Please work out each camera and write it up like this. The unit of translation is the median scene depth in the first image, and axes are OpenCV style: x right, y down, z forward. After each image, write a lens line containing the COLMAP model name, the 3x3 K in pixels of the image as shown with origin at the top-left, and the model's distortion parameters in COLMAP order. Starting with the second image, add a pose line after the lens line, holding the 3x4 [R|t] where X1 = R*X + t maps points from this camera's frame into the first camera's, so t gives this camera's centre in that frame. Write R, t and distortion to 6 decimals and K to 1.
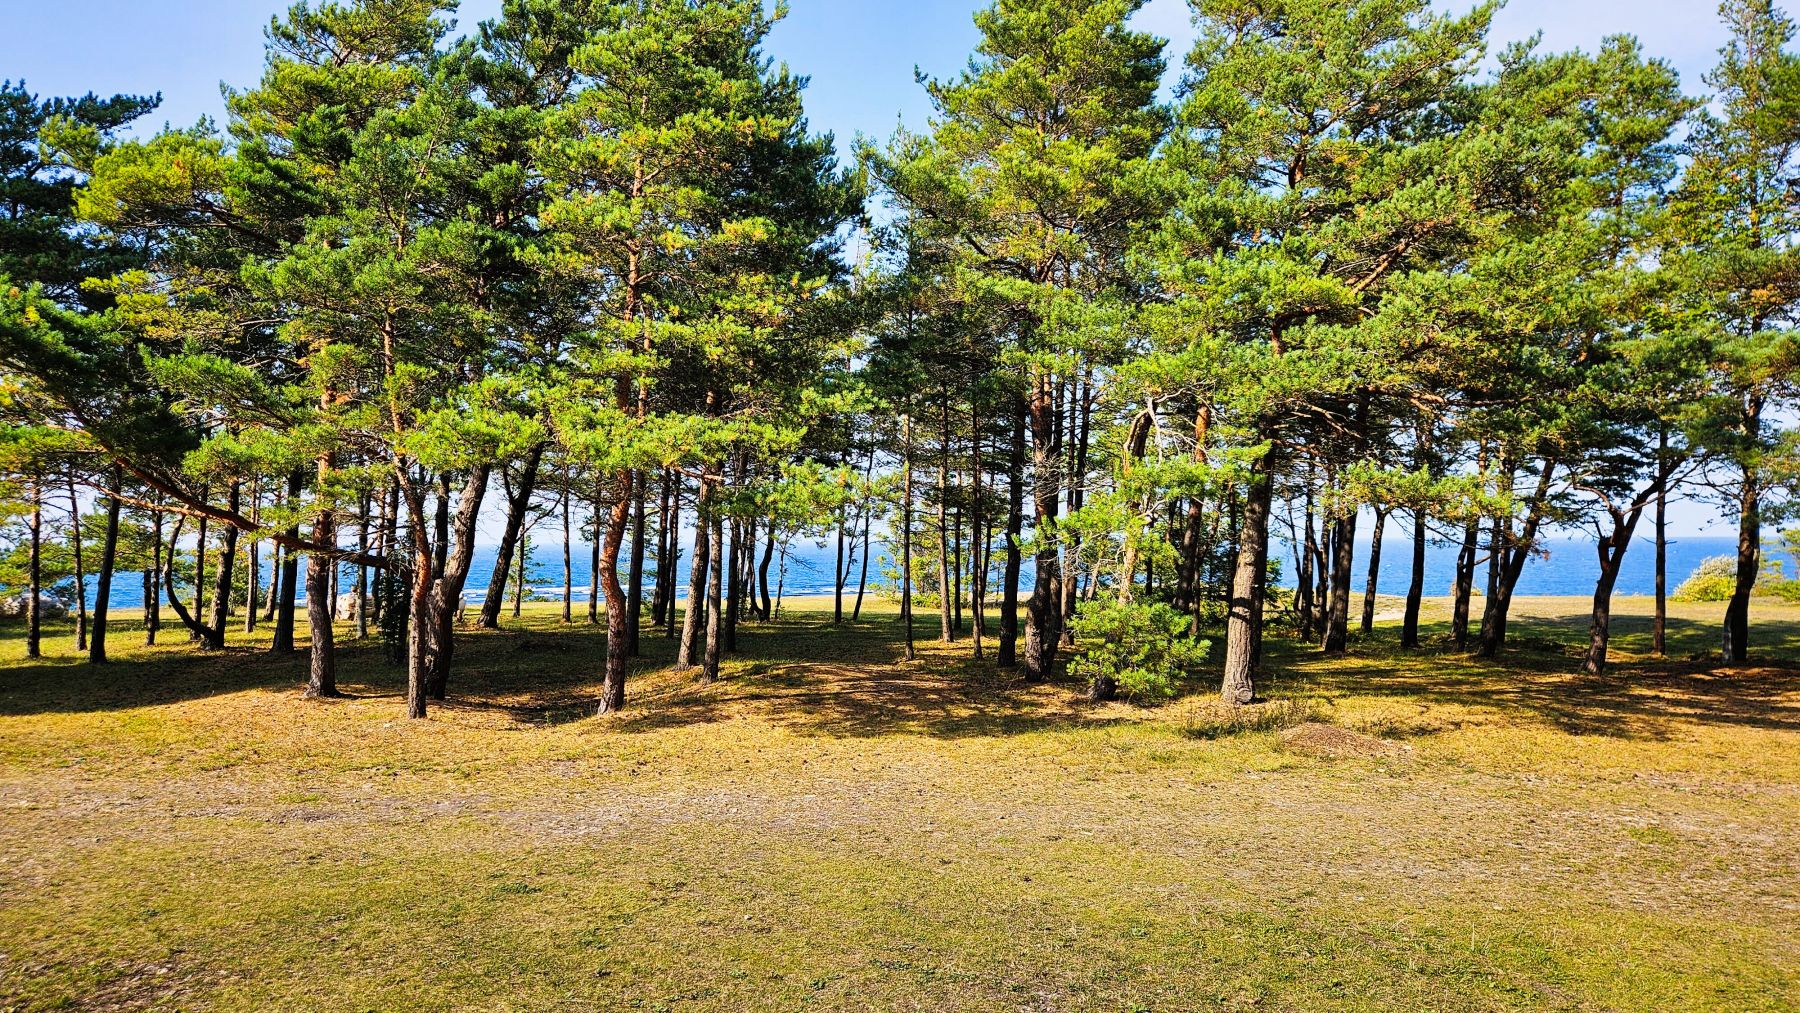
lens RADIAL K [[1220.1, 0, 900.0], [0, 1220.1, 506.5], [0, 0, 1]] dist [-0.001209, -0.001637]
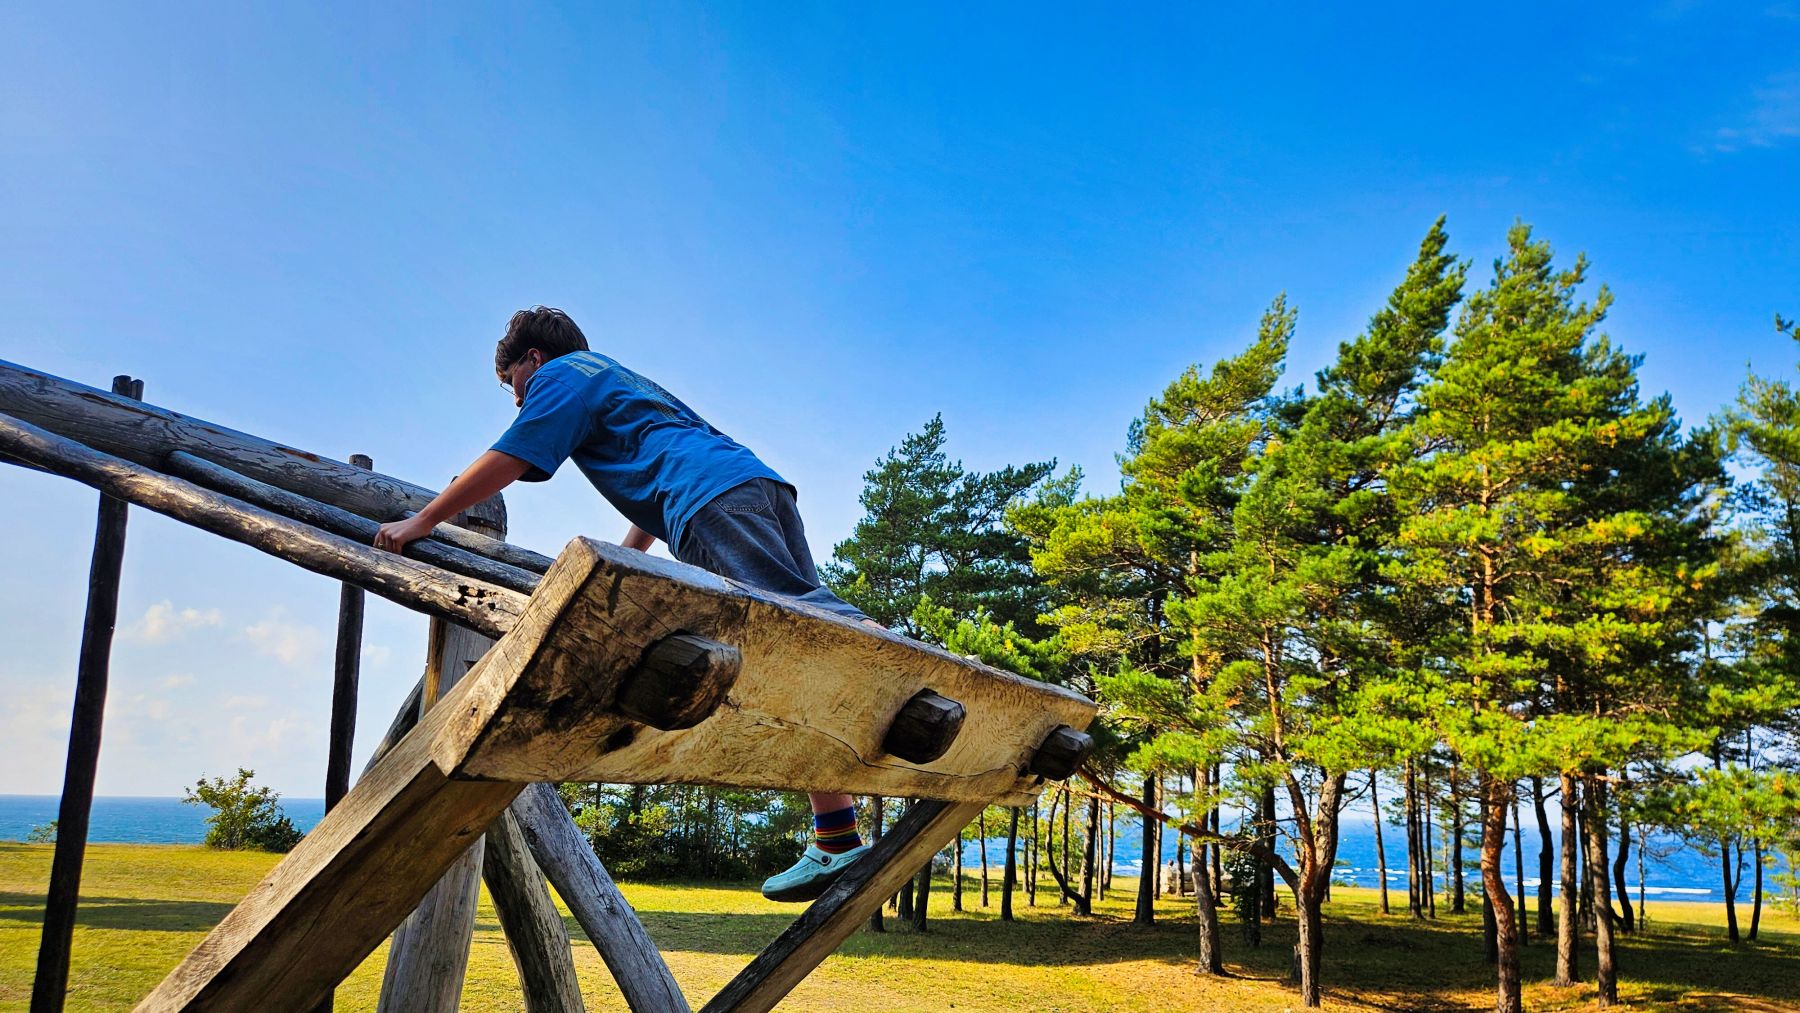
lens RADIAL K [[1175.1, 0, 900.3], [0, 1175.1, 479.3], [0, 0, 1]] dist [0.003878, -0.002555]
pose [[0.807454, -0.127806, -0.575920, -0.039175], [-0.020294, 0.969655, -0.243634, -0.016346], [0.589582, 0.208411, 0.780358, -0.112473]]
